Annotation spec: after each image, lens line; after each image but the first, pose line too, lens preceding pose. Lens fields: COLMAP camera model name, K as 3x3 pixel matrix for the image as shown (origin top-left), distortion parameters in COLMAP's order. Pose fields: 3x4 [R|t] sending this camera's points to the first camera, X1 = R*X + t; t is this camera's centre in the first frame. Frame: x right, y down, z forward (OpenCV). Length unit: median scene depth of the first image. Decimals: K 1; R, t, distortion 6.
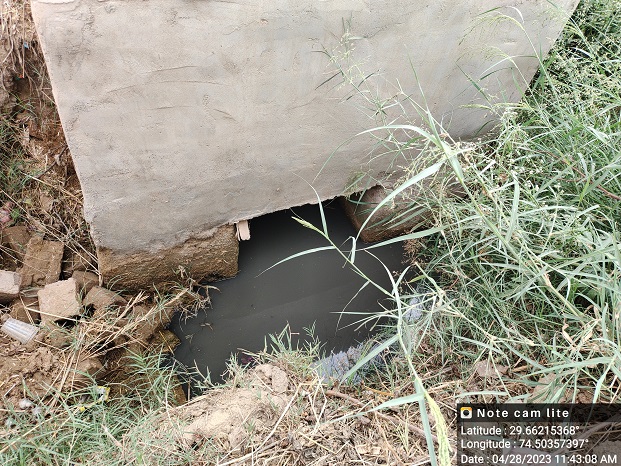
lens RADIAL K [[481.6, 0, 310.5], [0, 481.6, 233.0], [0, 0, 1]] dist [0.056428, -0.111536]
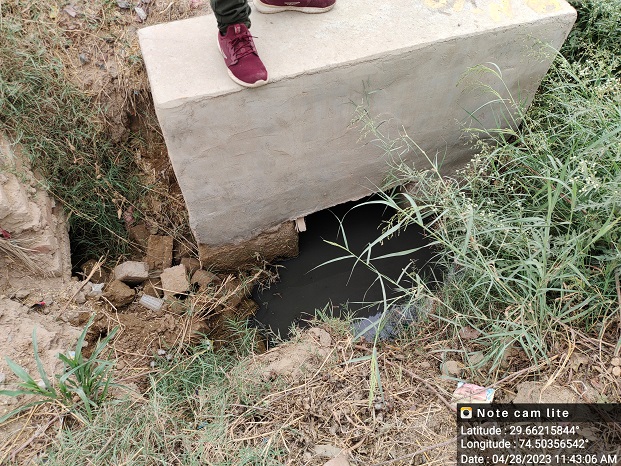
lens RADIAL K [[481.6, 0, 310.5], [0, 481.6, 233.0], [0, 0, 1]] dist [0.056428, -0.111536]
pose [[0.988635, -0.026342, -0.148012, 0.096657], [0.042036, 0.993696, 0.103930, -0.141483], [0.144341, -0.108970, 0.983510, -0.350706]]
